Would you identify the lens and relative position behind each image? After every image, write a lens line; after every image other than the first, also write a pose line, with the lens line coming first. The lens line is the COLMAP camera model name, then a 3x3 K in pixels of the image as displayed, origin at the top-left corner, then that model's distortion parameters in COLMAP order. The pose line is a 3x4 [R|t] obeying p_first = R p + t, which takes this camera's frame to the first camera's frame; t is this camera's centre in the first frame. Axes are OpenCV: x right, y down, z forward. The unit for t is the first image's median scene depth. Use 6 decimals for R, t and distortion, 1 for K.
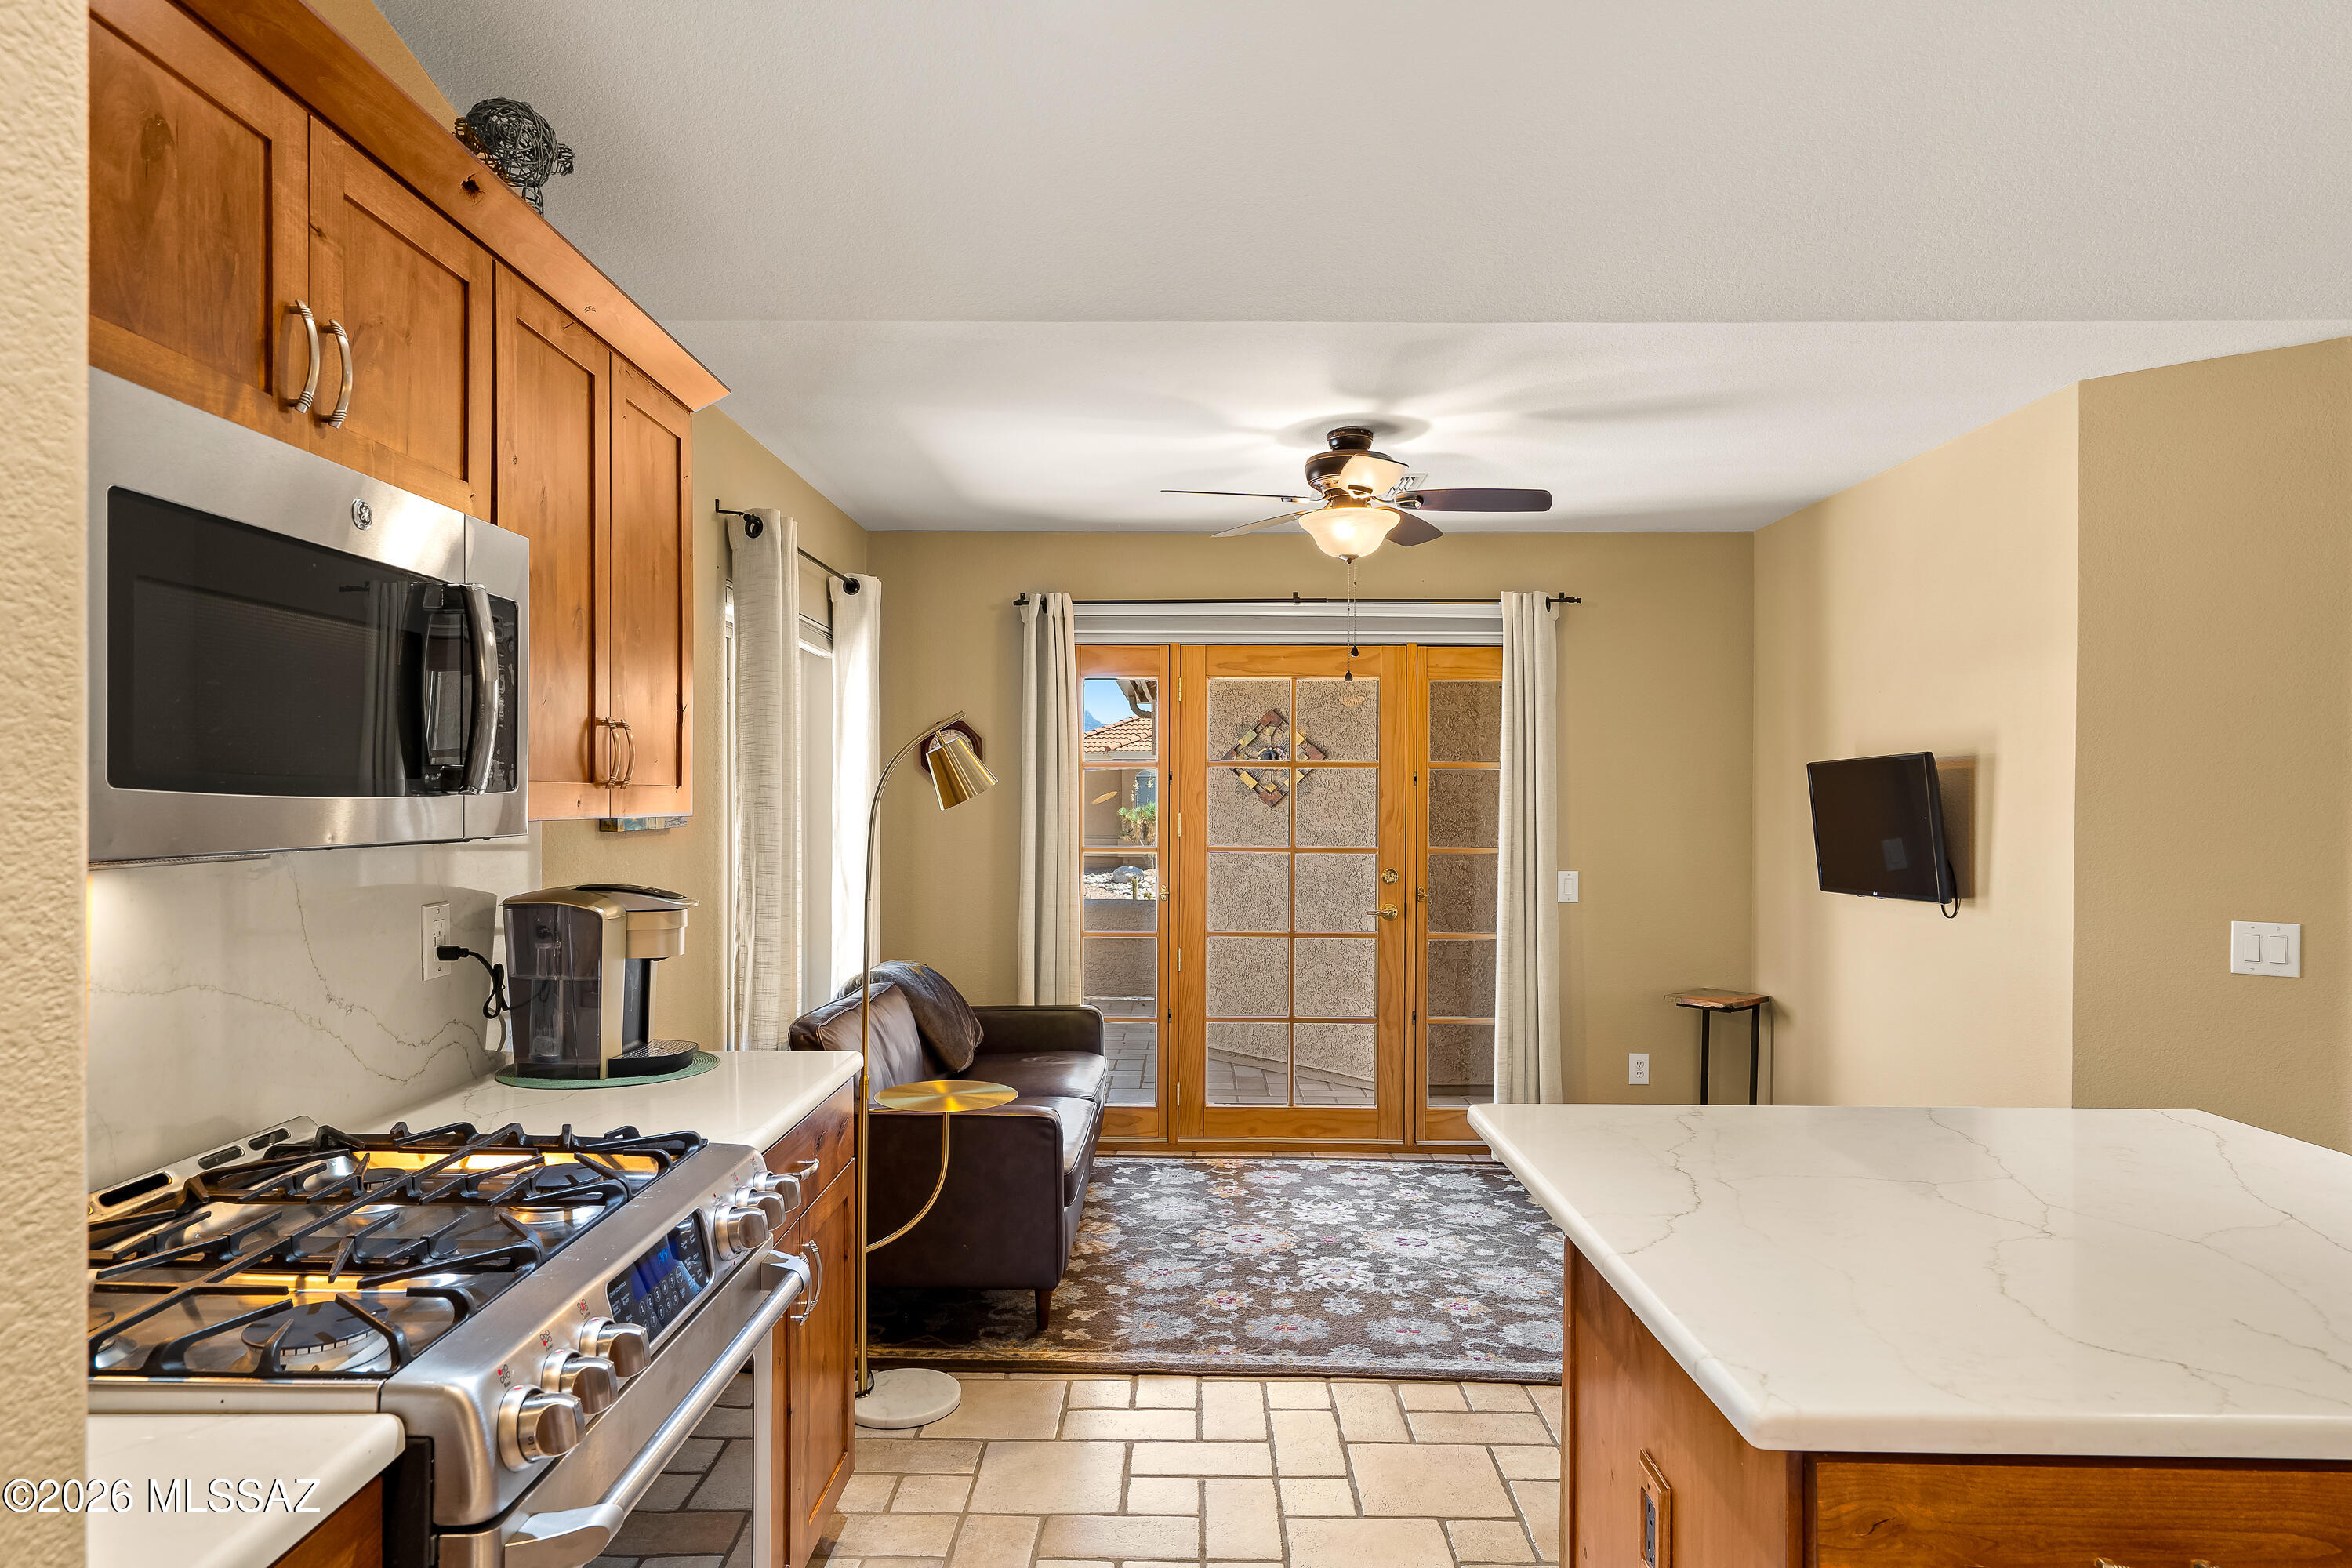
lens RADIAL K [[1366.2, 0, 1173.0], [0, 1366.2, 812.3], [0, 0, 1]] dist [-0.002985, -0.000079]
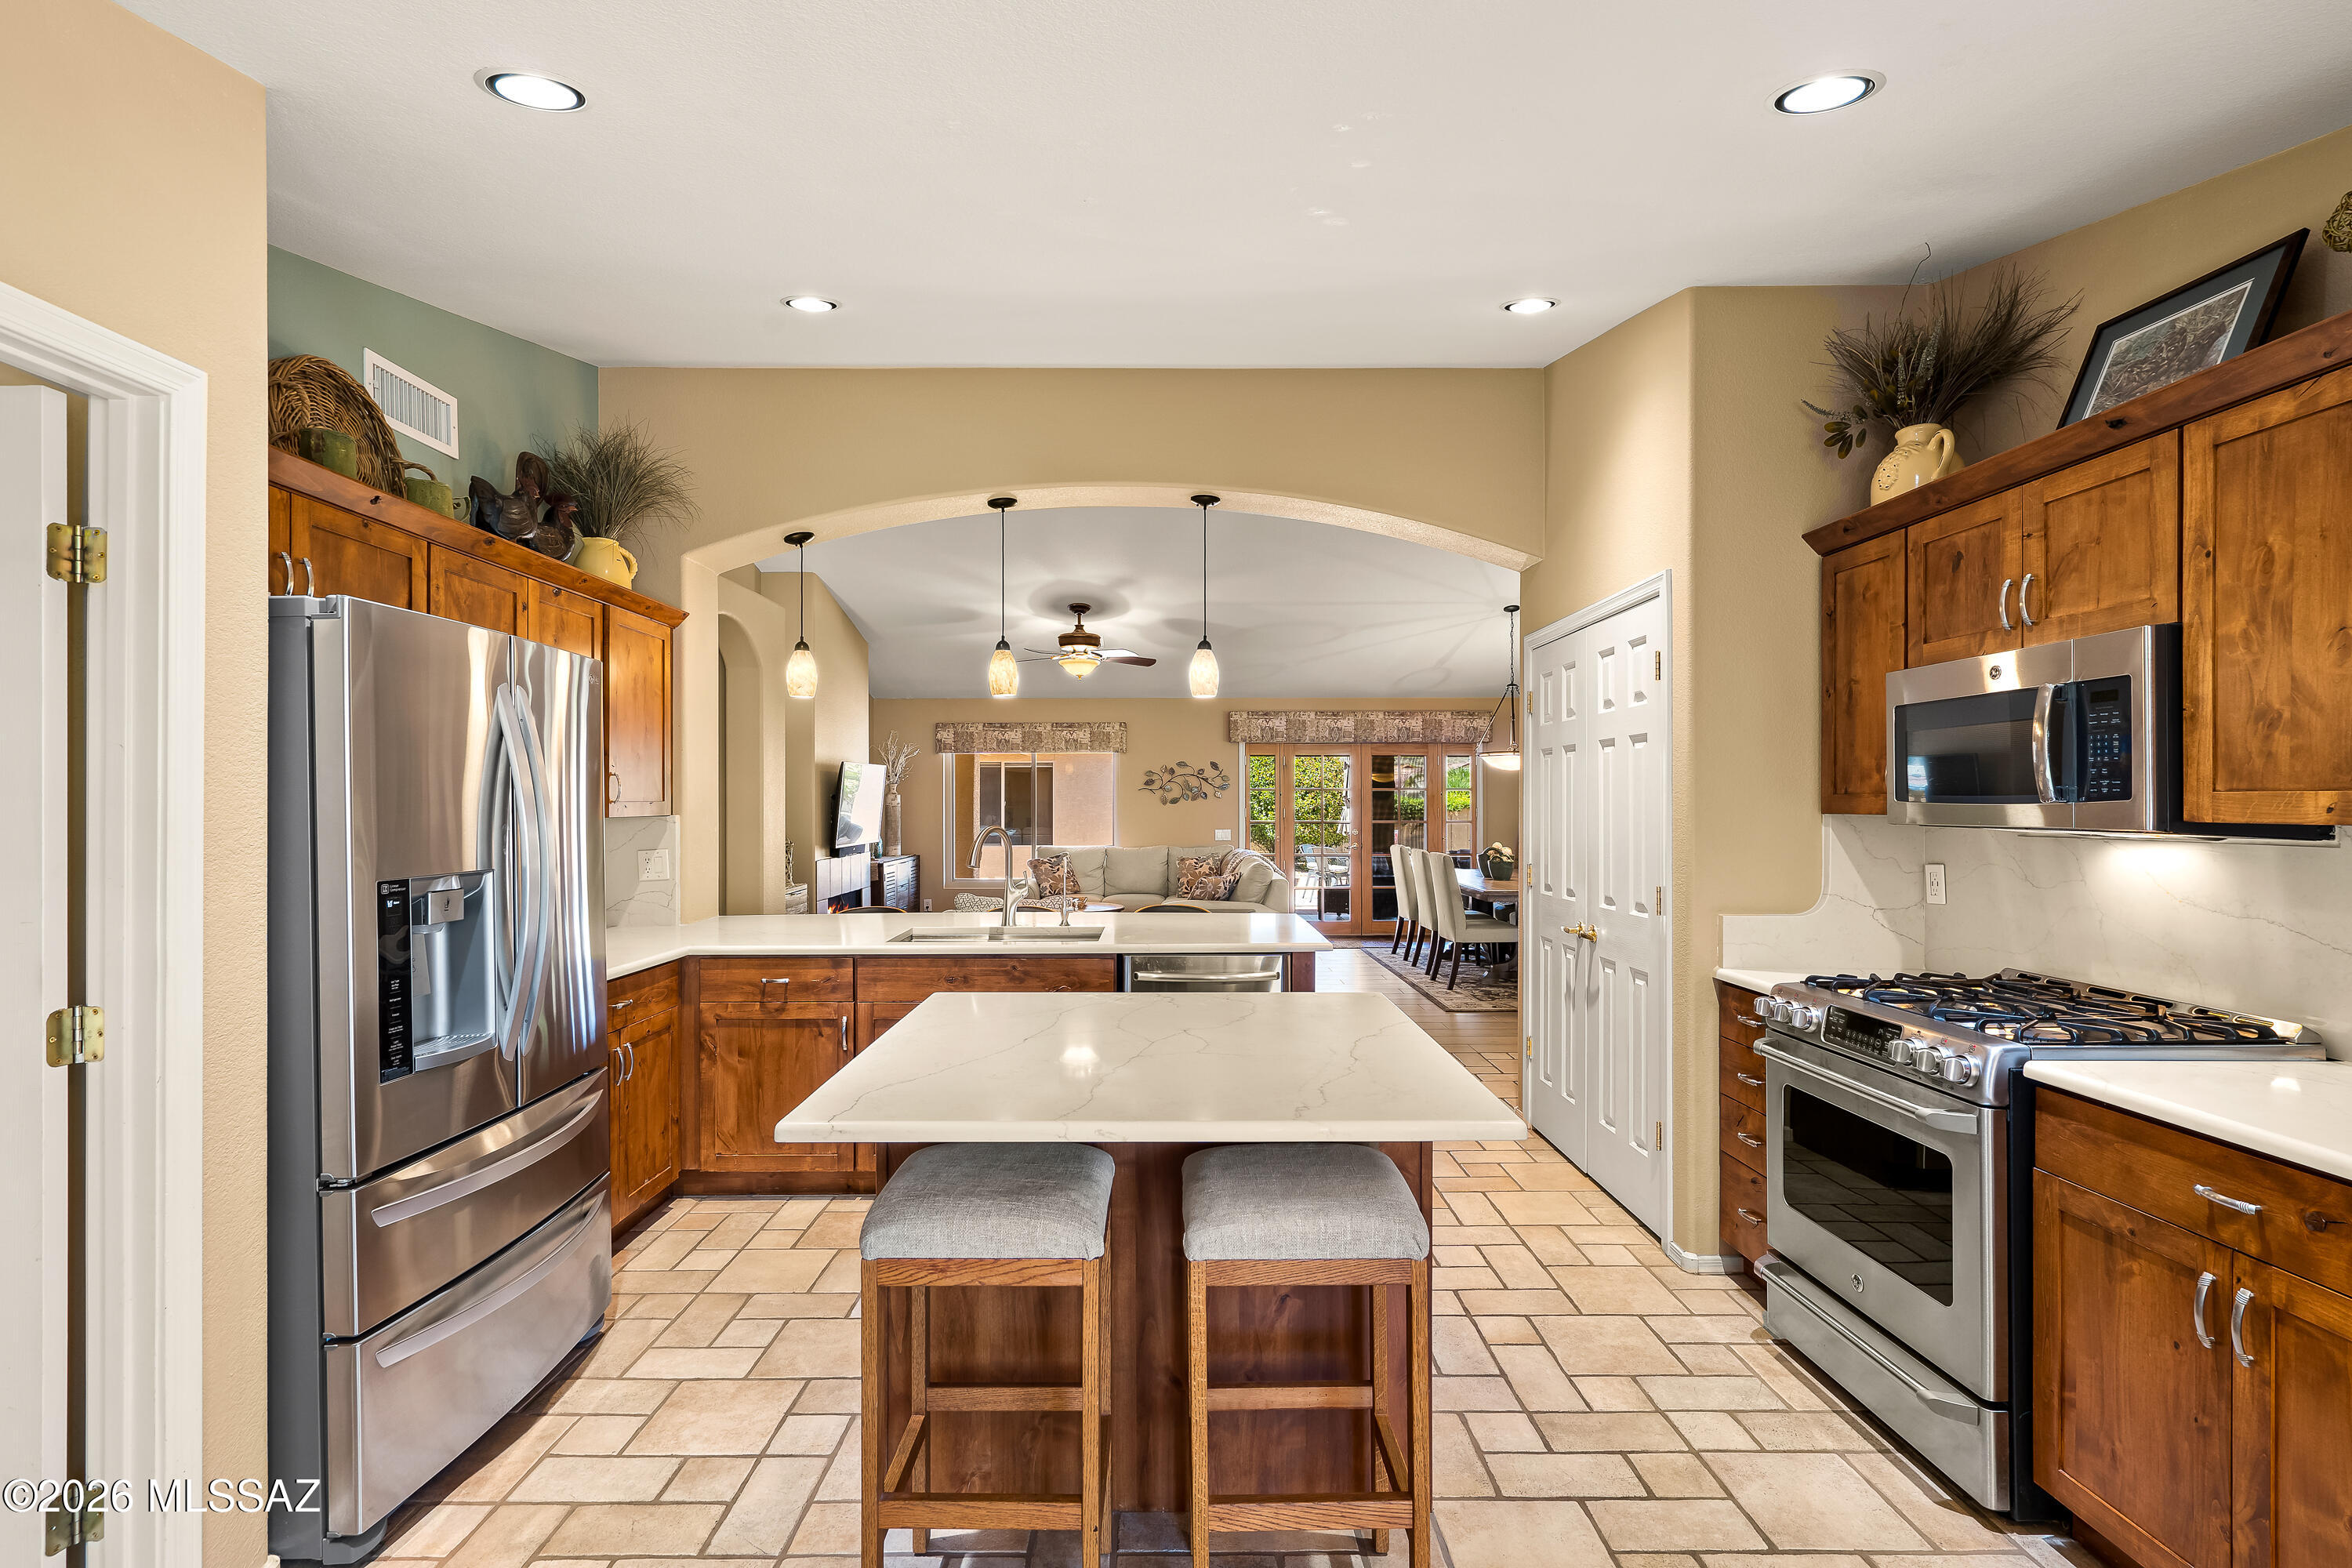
lens RADIAL K [[1076.2, 0, 1168.7], [0, 1076.2, 799.0], [0, 0, 1]] dist [-0.001627, 0.000166]
pose [[-0.999912, -0.001679, -0.013148, 0.229813], [-0.001780, 0.999969, 0.007652, -0.009532], [0.013135, 0.007675, -0.999884, 0.844951]]
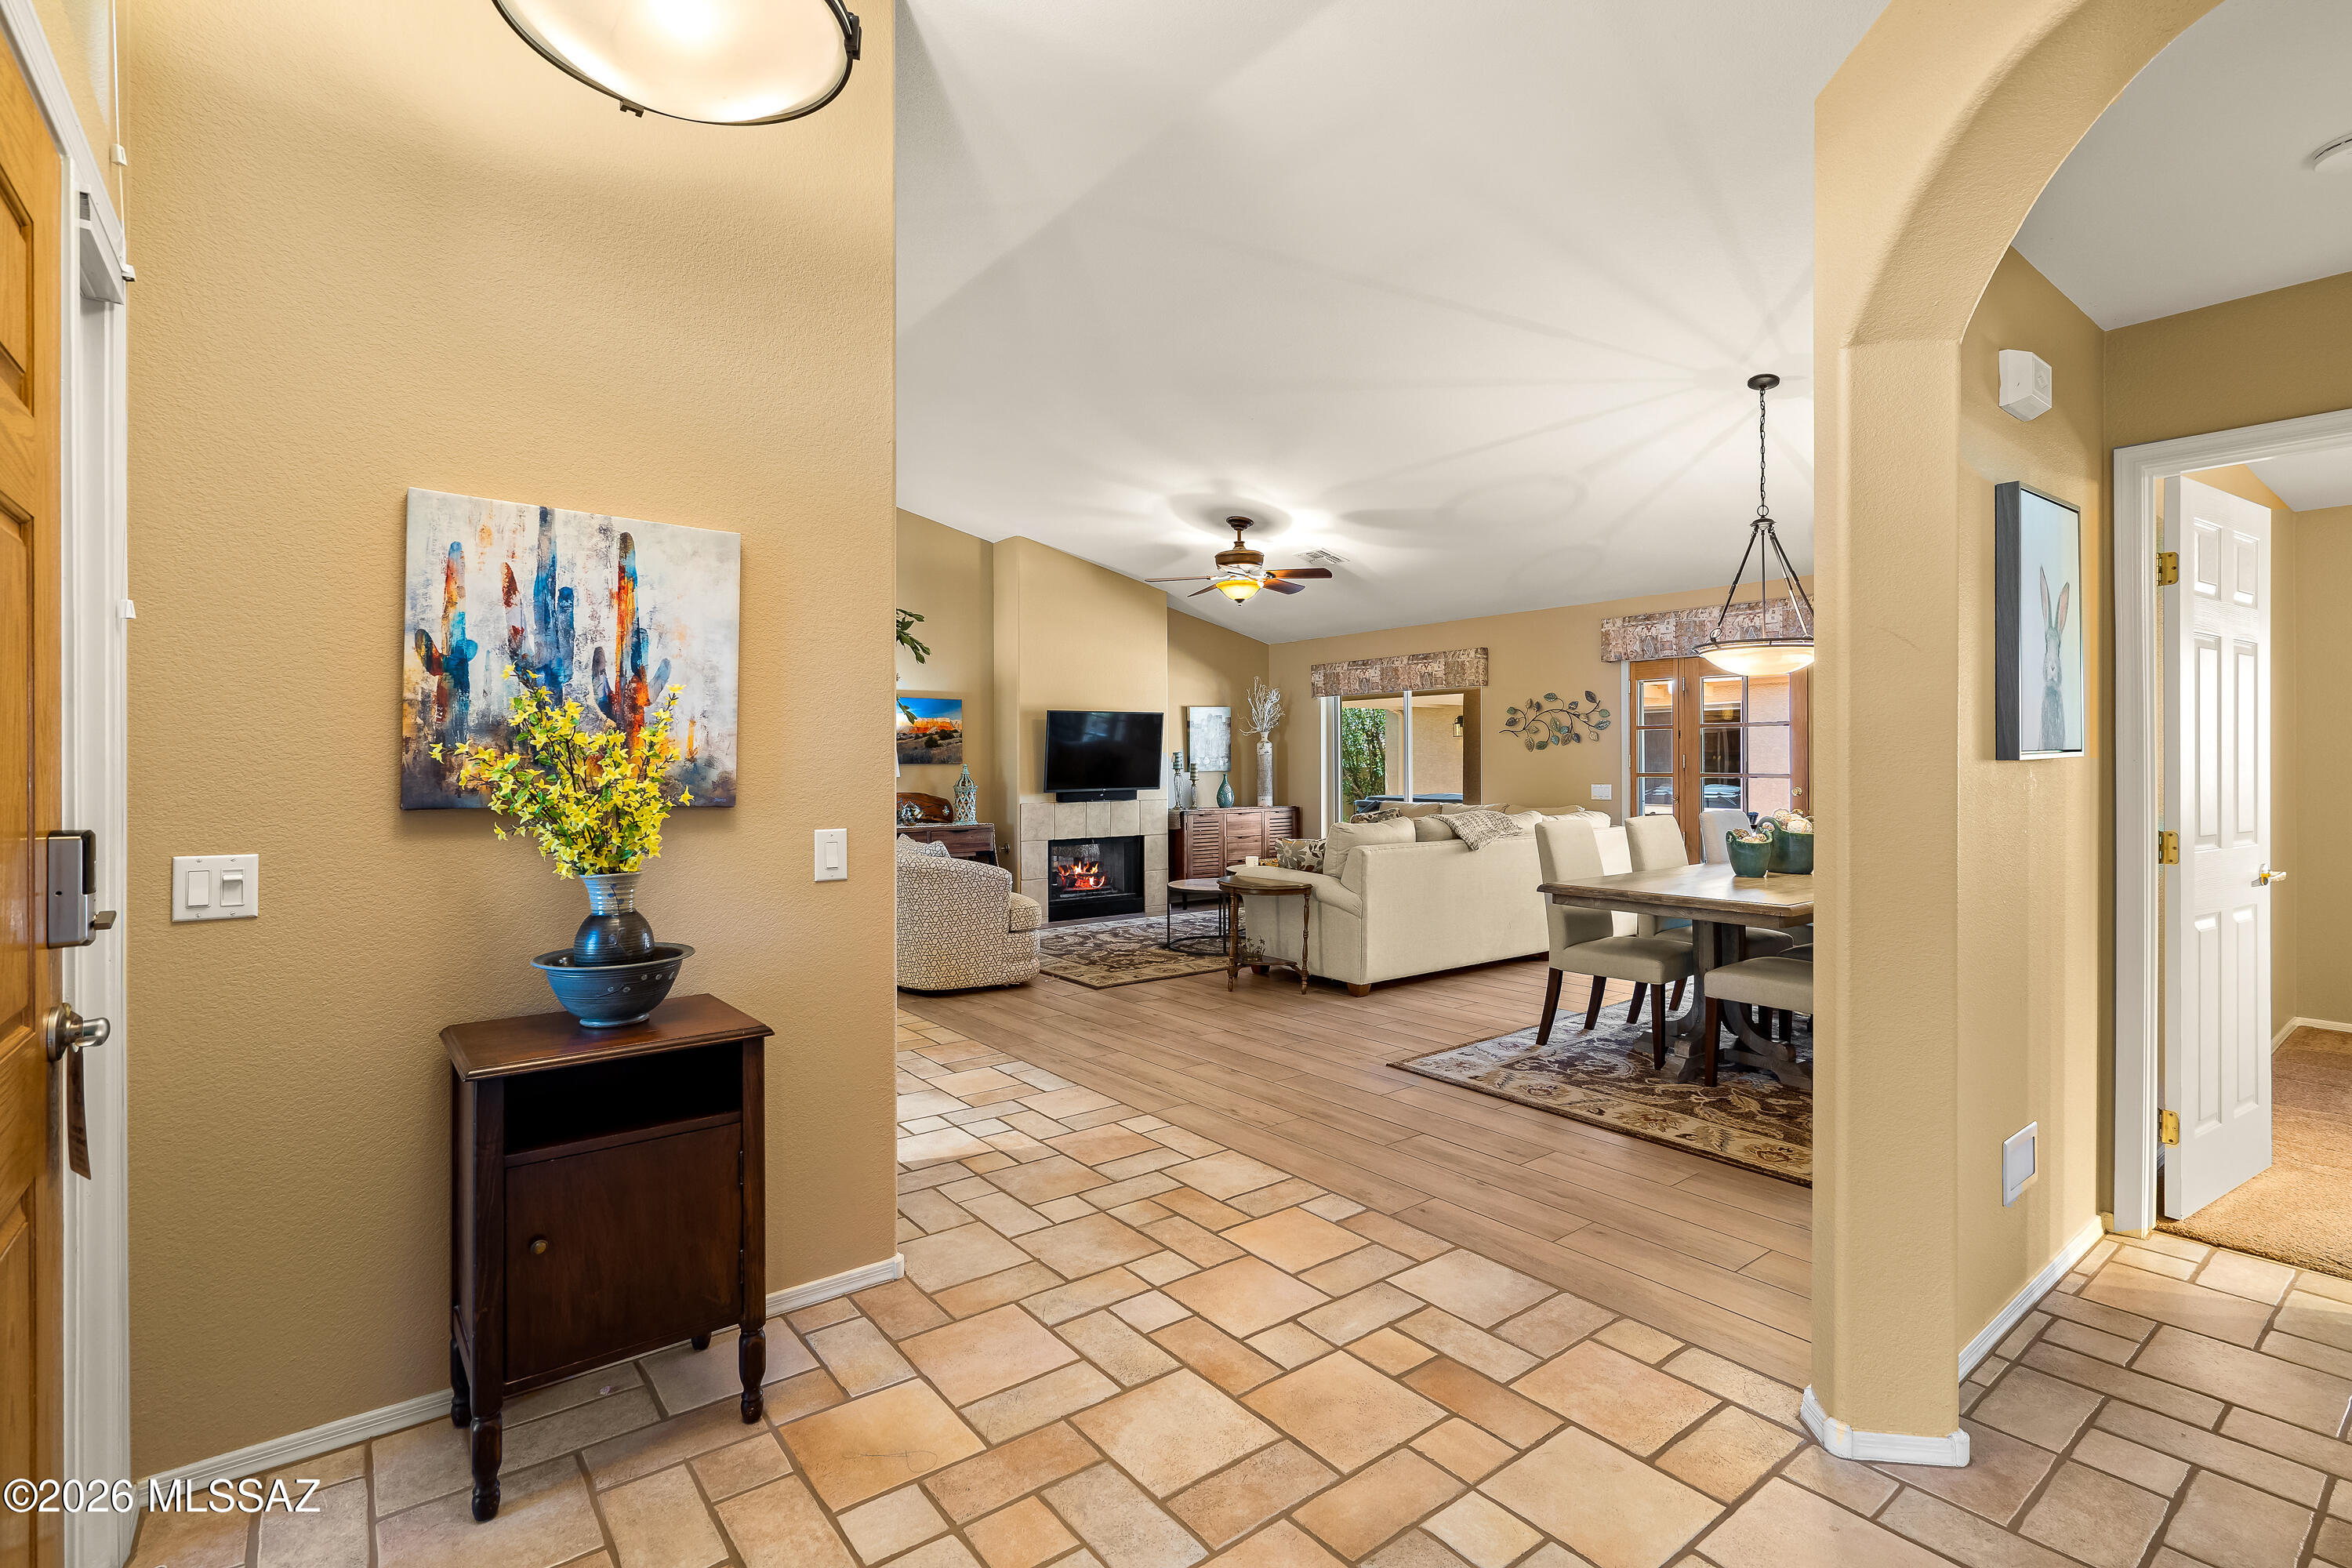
lens RADIAL K [[1075.4, 0, 1181.1], [0, 1075.4, 753.0], [0, 0, 1]] dist [-0.016519, -0.000078]
pose [[-0.626352, 0.007279, 0.779506, -0.850056], [0.010482, 0.999945, -0.000915, 0.020876], [-0.779470, 0.007597, -0.626394, 0.050083]]
